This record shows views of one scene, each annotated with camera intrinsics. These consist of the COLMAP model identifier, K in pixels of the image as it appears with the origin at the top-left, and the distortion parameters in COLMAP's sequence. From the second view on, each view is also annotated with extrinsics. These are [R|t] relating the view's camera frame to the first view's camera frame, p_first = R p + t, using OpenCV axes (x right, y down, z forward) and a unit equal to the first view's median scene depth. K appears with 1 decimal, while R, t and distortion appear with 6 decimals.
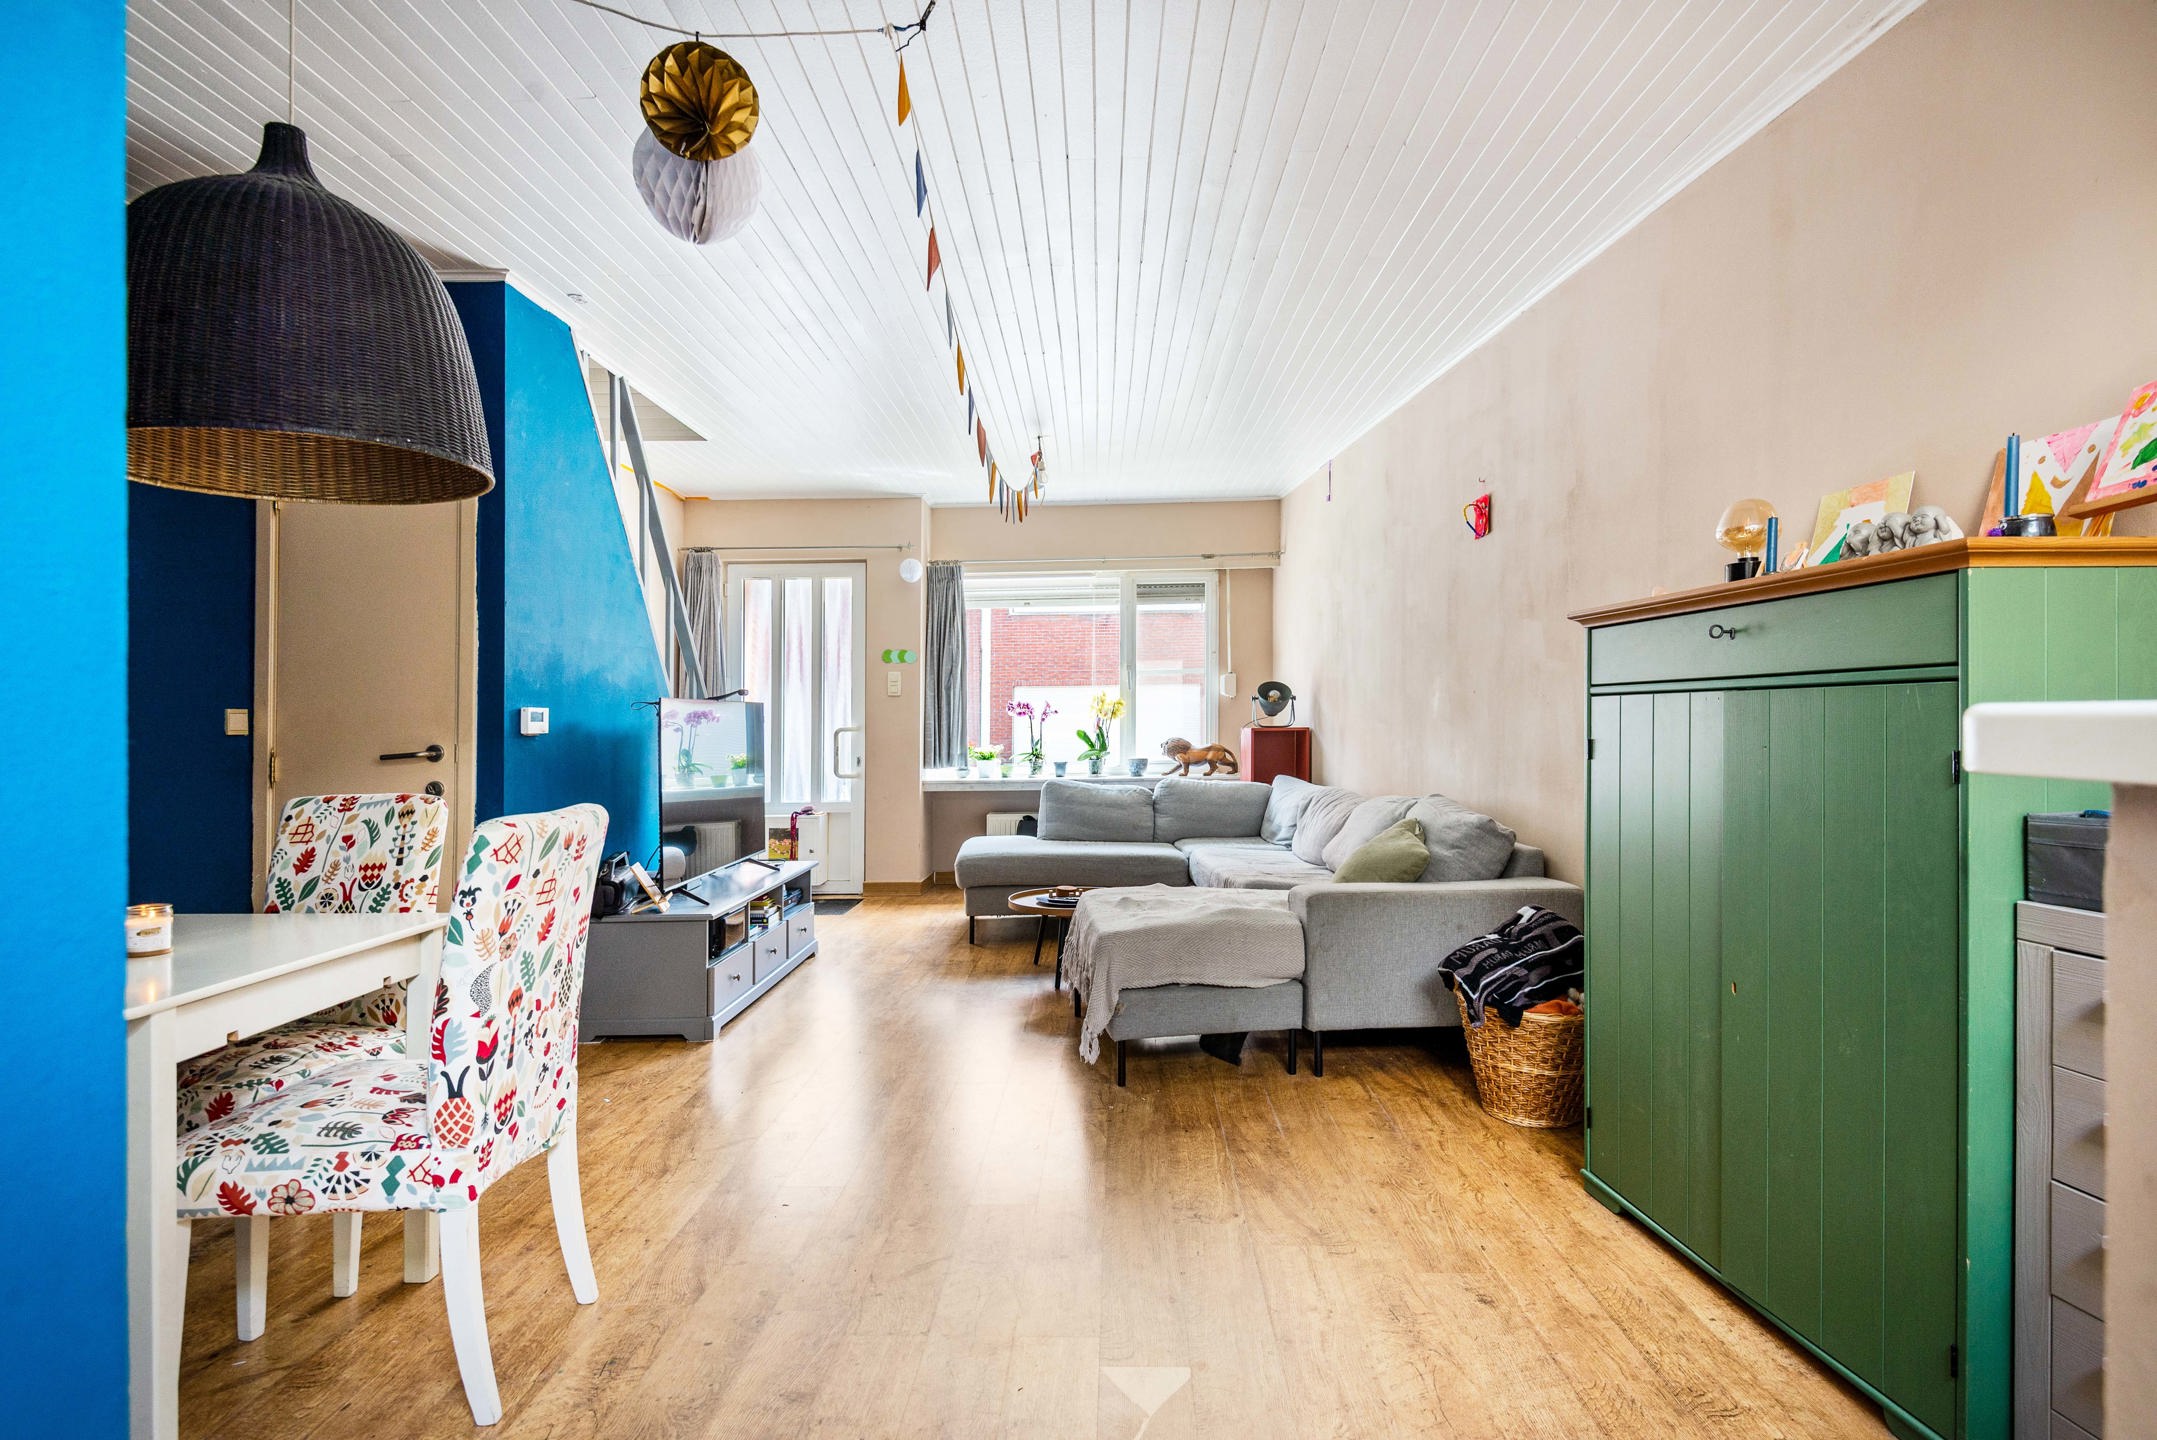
lens RADIAL K [[1102.4, 0, 1078.5], [0, 1102.4, 720.0], [0, 0, 1]] dist [0.037775, -0.029617]
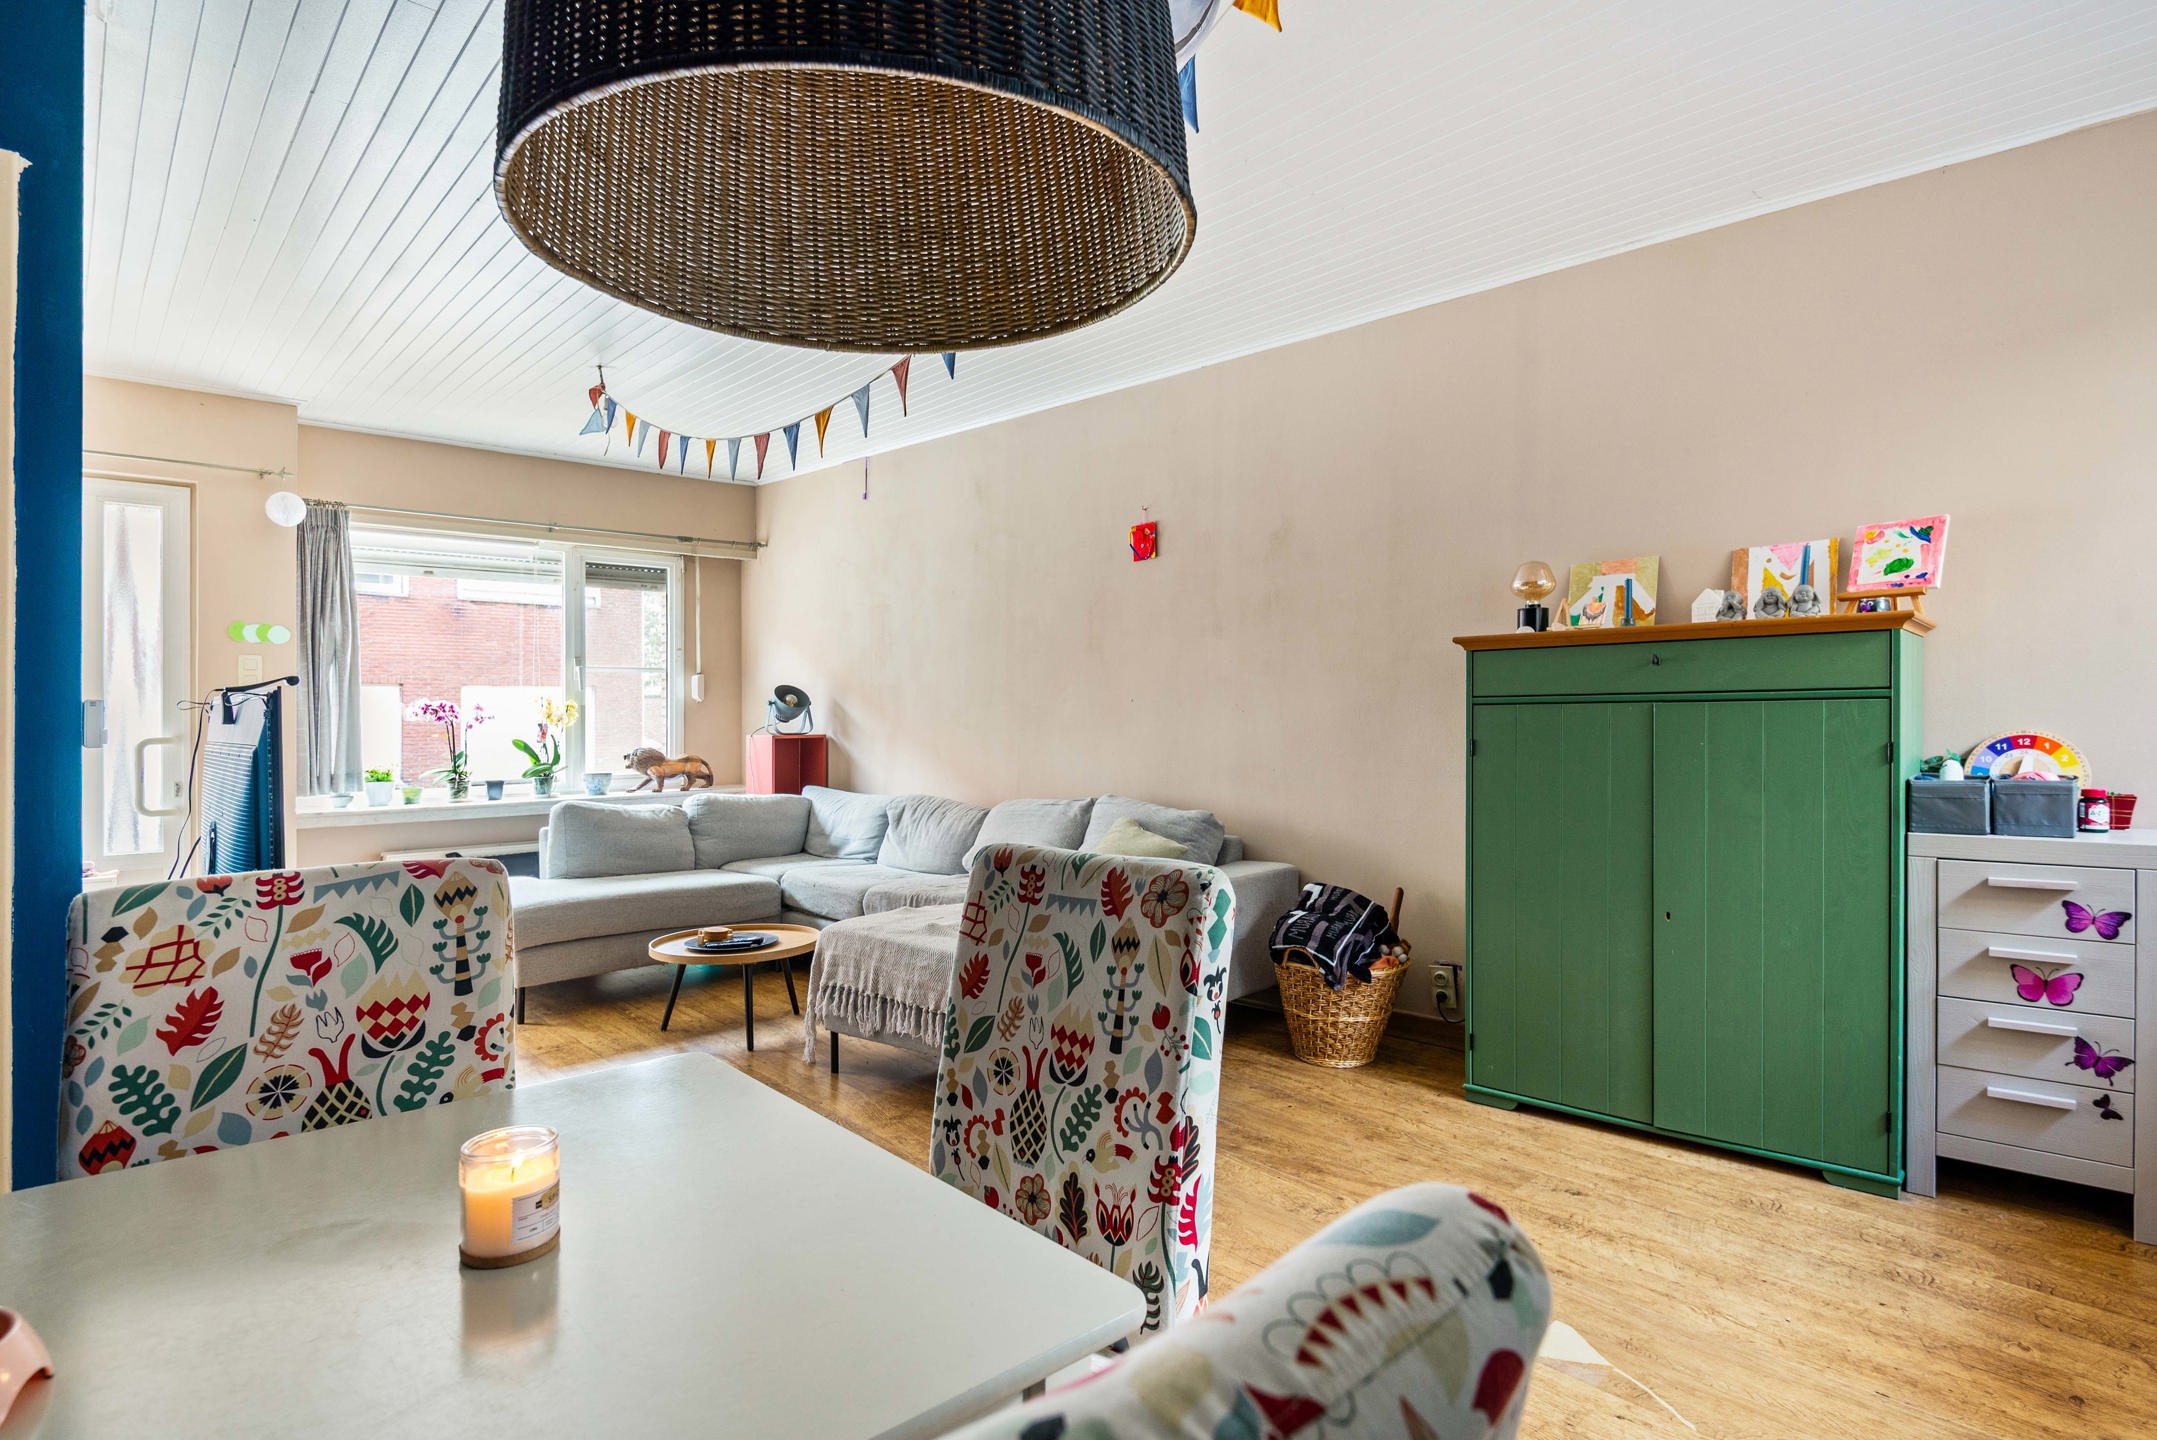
lens RADIAL K [[1110.9, 0, 1080.2], [0, 1110.9, 740.1], [0, 0, 1]] dist [0.037671, -0.032284]
pose [[0.724672, -0.007489, 0.689053, -0.741903], [0.000699, 0.999948, 0.010133, 0.004769], [-0.689094, -0.006862, 0.724640, 0.402249]]
